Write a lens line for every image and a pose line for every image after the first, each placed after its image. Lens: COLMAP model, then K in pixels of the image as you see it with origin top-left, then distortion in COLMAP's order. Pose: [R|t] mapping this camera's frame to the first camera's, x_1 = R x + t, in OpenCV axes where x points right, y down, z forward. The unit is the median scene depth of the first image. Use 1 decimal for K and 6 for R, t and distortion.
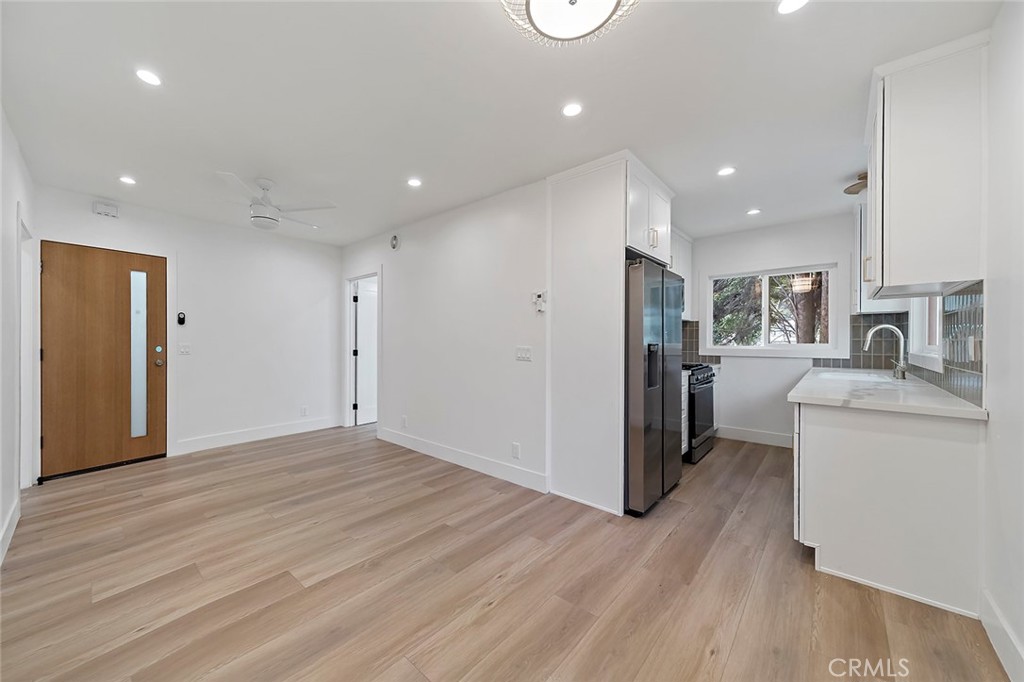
lens RADIAL K [[371.9, 0, 486.7], [0, 371.9, 341.1], [0, 0, 1]] dist [0.008324, -0.000084]
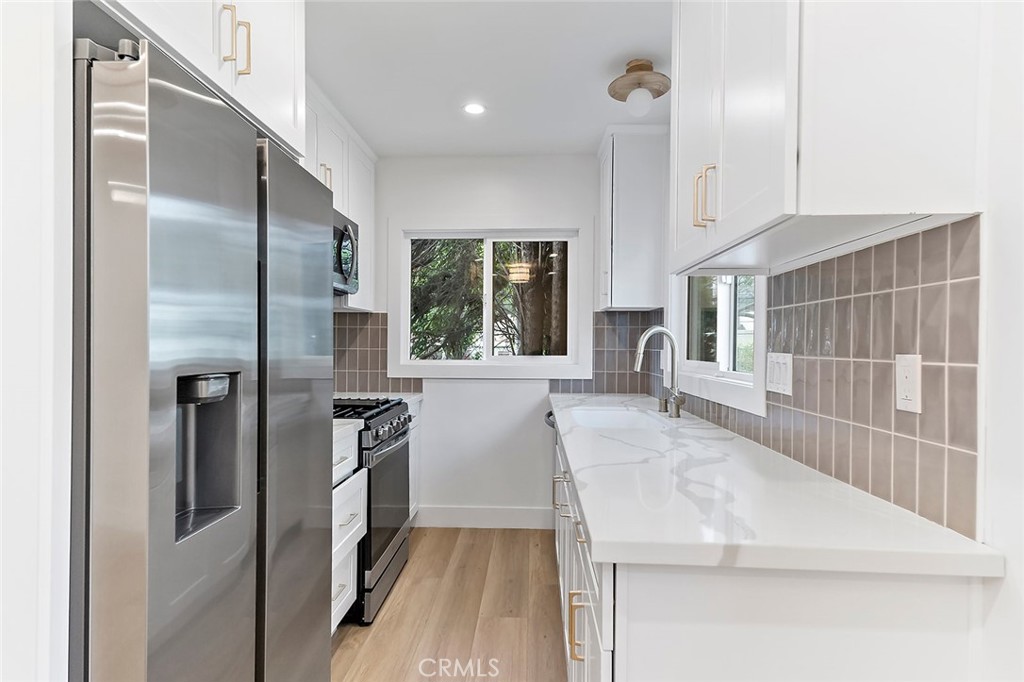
lens RADIAL K [[361.0, 0, 508.6], [0, 361.0, 343.2], [0, 0, 1]] dist [0.009243, -0.000018]
pose [[0.716299, -0.002086, 0.697790, 0.369947], [-0.001791, 0.999987, 0.004828, -0.015822], [-0.697791, -0.004708, 0.716286, 0.566438]]
